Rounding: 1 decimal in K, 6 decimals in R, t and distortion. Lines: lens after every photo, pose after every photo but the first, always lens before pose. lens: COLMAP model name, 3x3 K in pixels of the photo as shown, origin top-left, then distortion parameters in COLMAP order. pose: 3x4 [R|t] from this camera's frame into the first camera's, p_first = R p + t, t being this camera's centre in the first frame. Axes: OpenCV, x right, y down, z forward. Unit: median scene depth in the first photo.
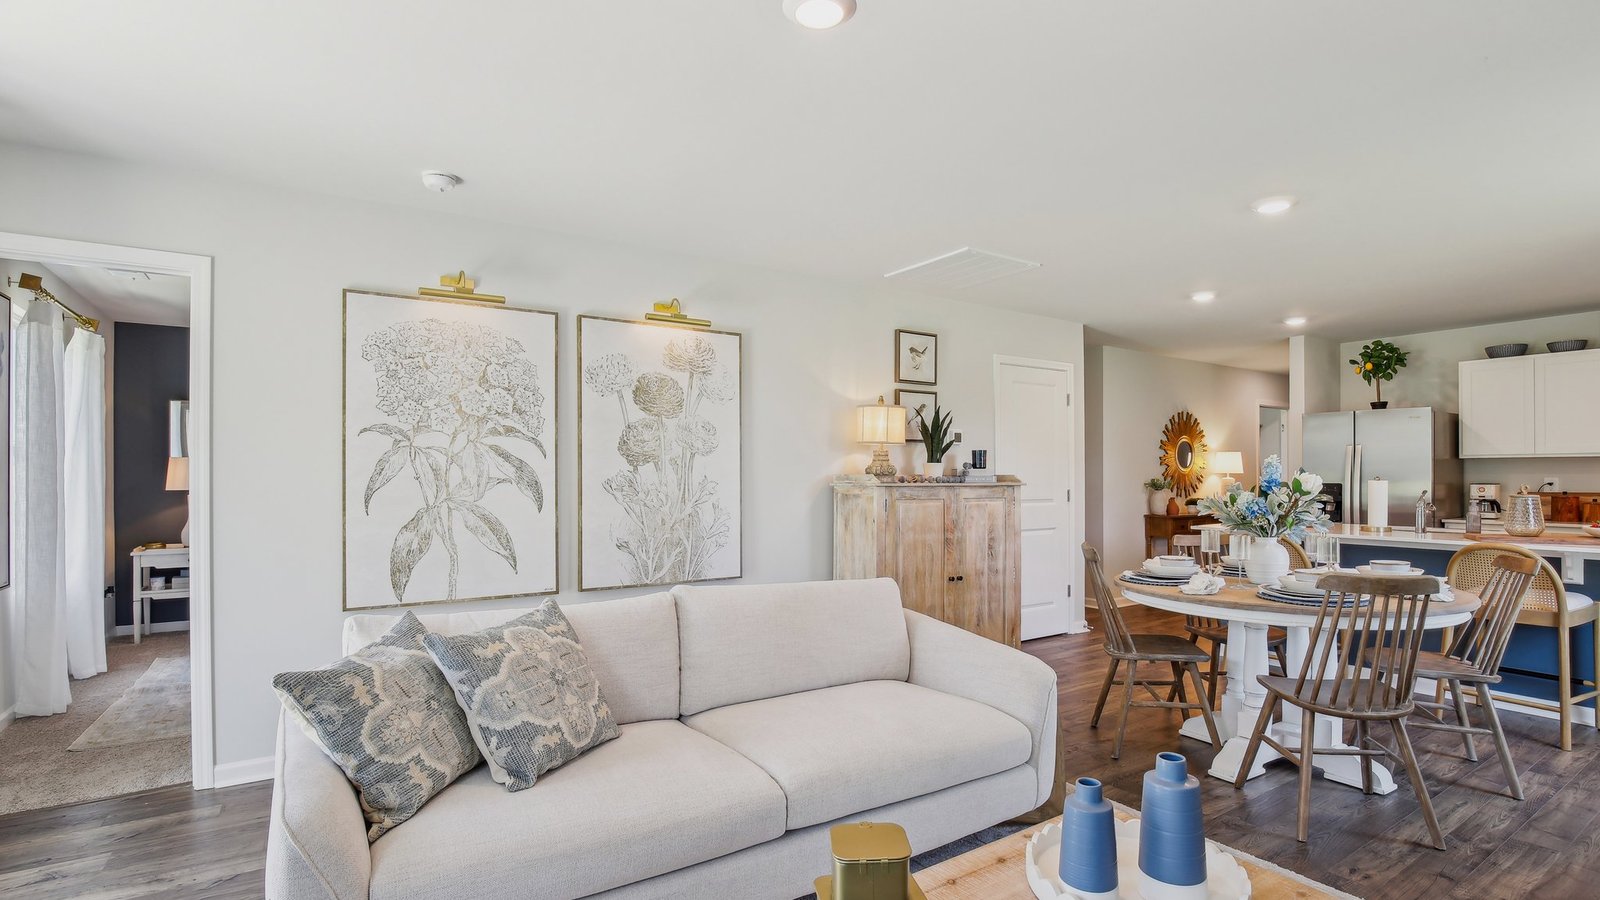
lens RADIAL K [[760.9, 0, 797.5], [0, 760.9, 471.0], [0, 0, 1]] dist [-0.038145, 0.006014]
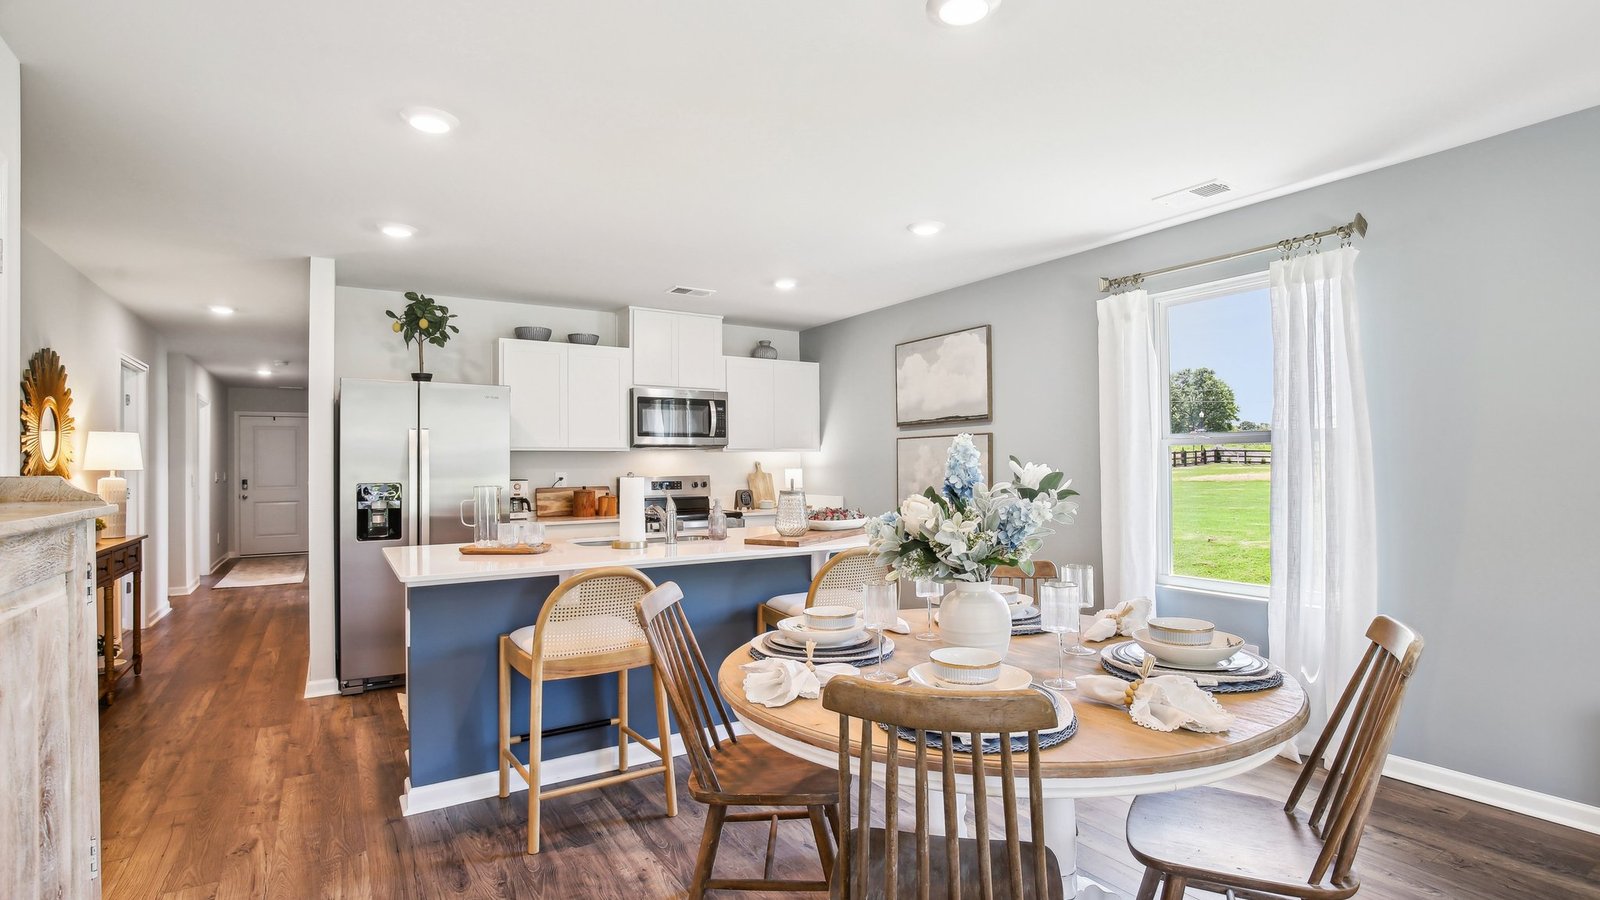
lens RADIAL K [[746.1, 0, 798.4], [0, 746.1, 455.7], [0, 0, 1]] dist [-0.033452, 0.000315]
pose [[0.015991, 0.014517, 0.999767, 0.049153], [0.002262, 0.999892, -0.014555, 0.002182], [-0.999870, 0.002494, 0.015956, 0.680400]]
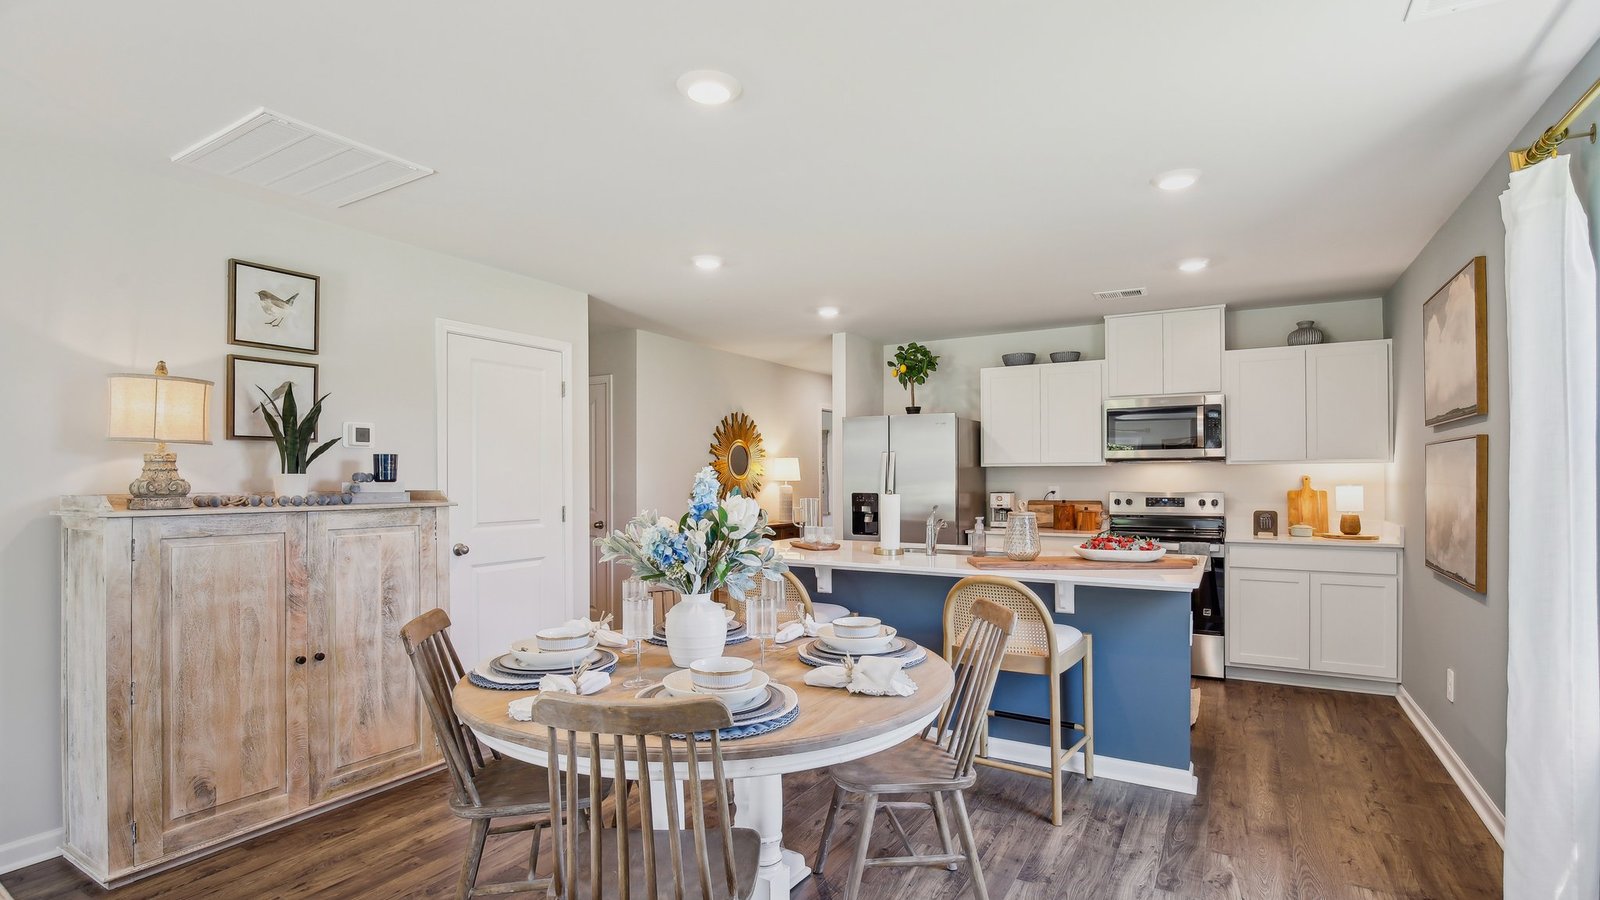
lens RADIAL K [[760.9, 0, 797.5], [0, 760.9, 471.0], [0, 0, 1]] dist [-0.038145, 0.006014]
pose [[0.896470, 0.000449, 0.443104, 0.244017], [0.000735, 0.999997, -0.002500, -0.009610], [-0.443103, 0.002567, 0.896467, 0.218152]]
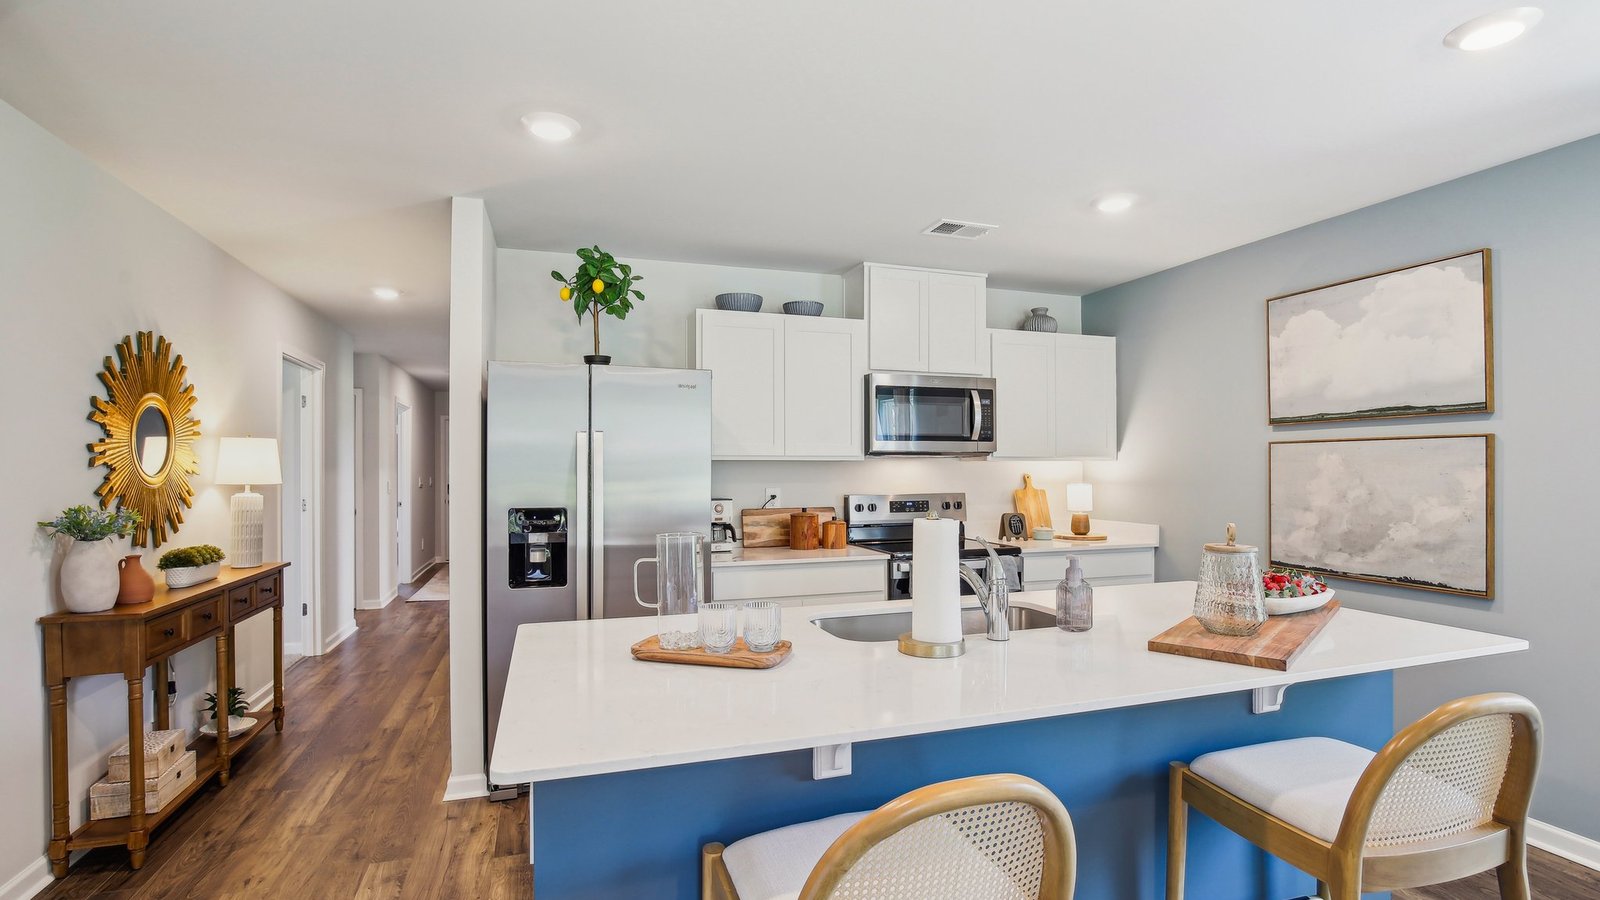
lens RADIAL K [[738.1, 0, 796.7], [0, 738.1, 462.8], [0, 0, 1]] dist [-0.031427, -0.000065]
pose [[0.256022, 0.007507, 0.966642, 0.325017], [-0.003709, 0.999970, -0.006784, -0.011511], [-0.966664, -0.001849, 0.256042, 0.800625]]
